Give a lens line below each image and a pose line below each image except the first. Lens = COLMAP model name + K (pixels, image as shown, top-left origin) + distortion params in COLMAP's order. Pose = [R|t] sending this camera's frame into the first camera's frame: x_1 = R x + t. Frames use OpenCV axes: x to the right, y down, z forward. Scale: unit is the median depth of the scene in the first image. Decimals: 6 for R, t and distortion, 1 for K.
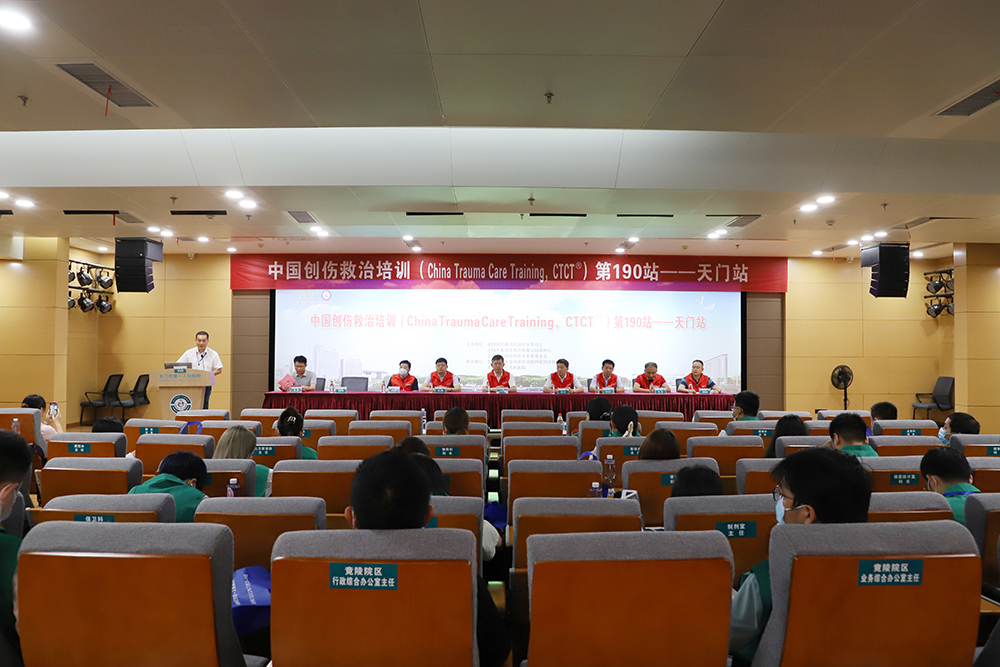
lens RADIAL K [[696.8, 0, 500.0], [0, 696.8, 333.5], [0, 0, 1]] dist [-0.076053, 0.054180]
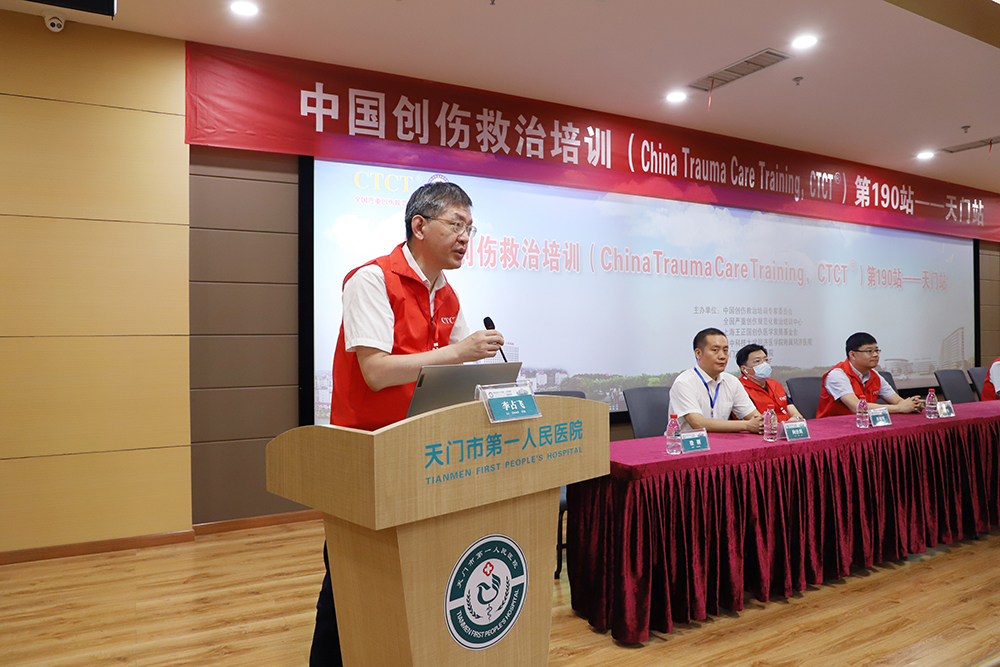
lens RADIAL K [[696.8, 0, 500.0], [0, 696.8, 333.5], [0, 0, 1]] dist [-0.076053, 0.054180]
pose [[0.873665, -0.008596, 0.486452, -0.421482], [-0.001422, 0.999795, 0.020220, 0.022866], [-0.486526, -0.018357, 0.873473, 0.628042]]
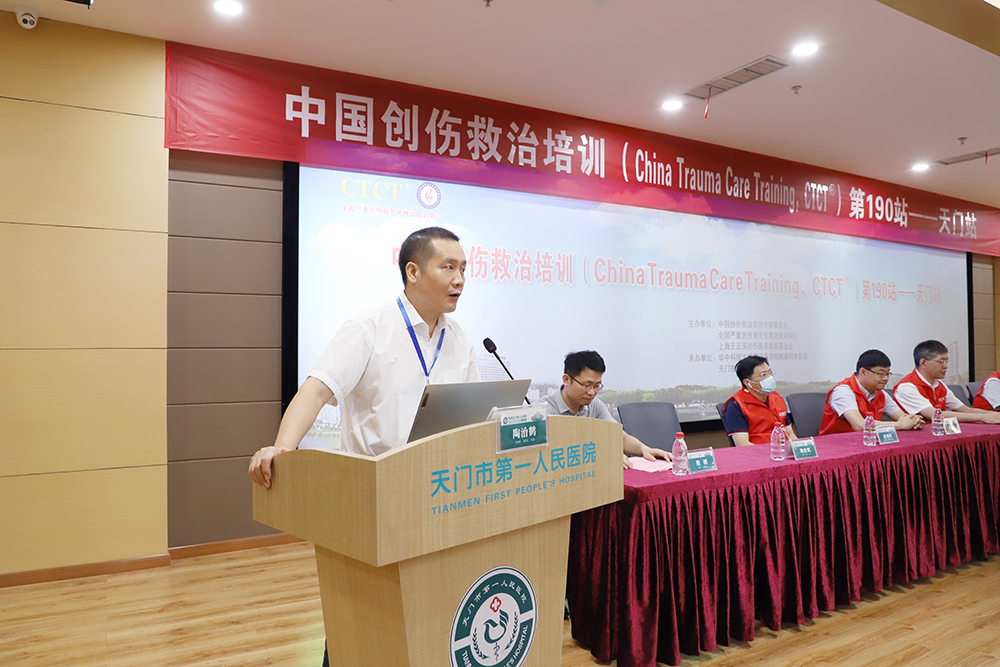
lens RADIAL K [[706.6, 0, 498.5], [0, 706.6, 334.0], [0, 0, 1]] dist [-0.074743, 0.052344]
pose [[0.862681, 0.002320, 0.505743, -0.421430], [-0.003970, 0.999990, 0.002185, 0.022720], [-0.505733, -0.003893, 0.862682, 0.638071]]
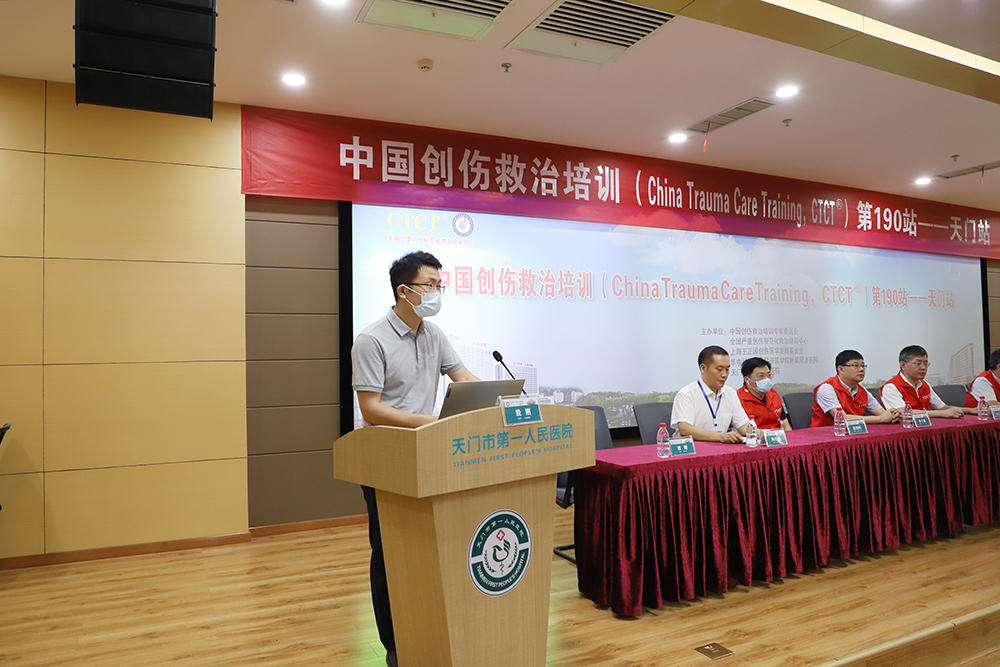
lens RADIAL K [[706.6, 0, 498.5], [0, 706.6, 334.0], [0, 0, 1]] dist [-0.074743, 0.052344]
pose [[0.892741, -0.005818, 0.450533, -0.441032], [0.011344, 0.999890, -0.009567, 0.021139], [-0.450428, 0.013652, 0.892708, 0.581778]]
